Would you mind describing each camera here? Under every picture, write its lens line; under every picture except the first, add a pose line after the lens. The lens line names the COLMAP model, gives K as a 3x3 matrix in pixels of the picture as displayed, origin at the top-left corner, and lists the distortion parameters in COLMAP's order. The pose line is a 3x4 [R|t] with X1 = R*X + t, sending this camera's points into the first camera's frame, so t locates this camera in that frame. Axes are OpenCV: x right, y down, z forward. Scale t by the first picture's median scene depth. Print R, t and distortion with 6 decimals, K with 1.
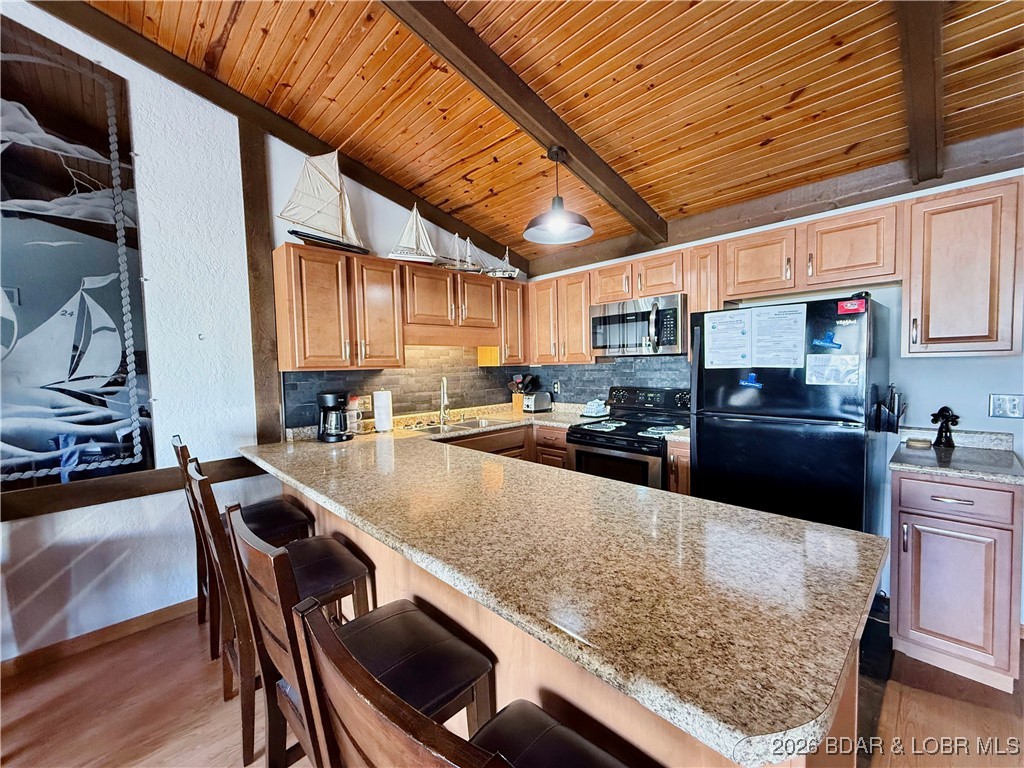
lens RADIAL K [[417.2, 0, 511.6], [0, 417.2, 384.5], [0, 0, 1]] dist [0.000078, -0.000384]
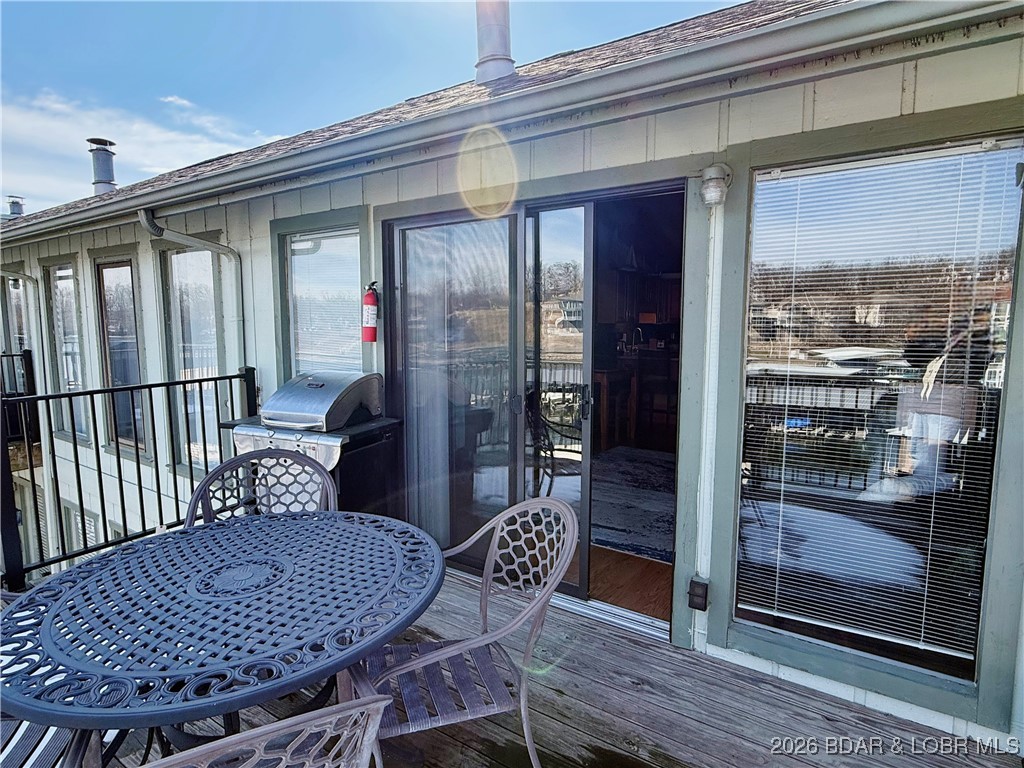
lens RADIAL K [[568.9, 0, 512.0], [0, 568.9, 386.5], [0, 0, 1]] dist [0.000130, 0.000001]
pose [[0.977759, 0.001437, 0.209729, -1.663036], [-0.012962, 0.998479, 0.053590, 0.155531], [-0.209333, -0.055117, 0.976290, -1.967996]]
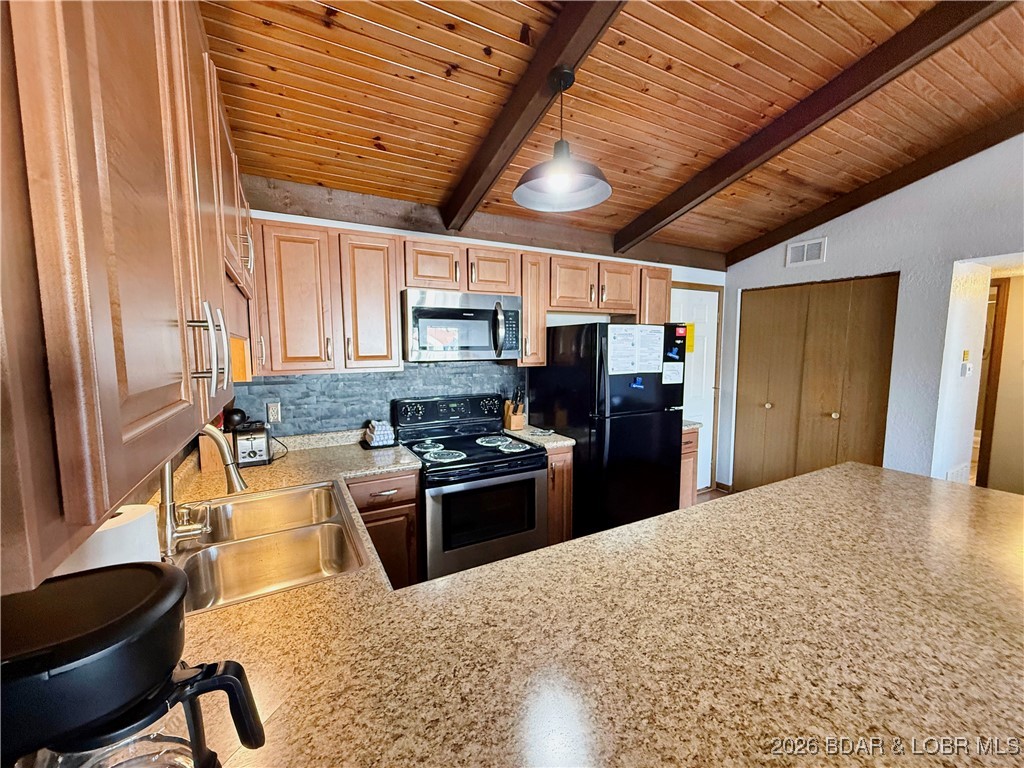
lens RADIAL K [[409.1, 0, 509.0], [0, 409.1, 383.9], [0, 0, 1]] dist [0.000391, 0.000091]
pose [[0.258763, -0.065490, 0.963718, -0.534343], [0.048288, 0.997329, 0.054808, -0.070960], [-0.964733, 0.032354, 0.261234, 0.802278]]
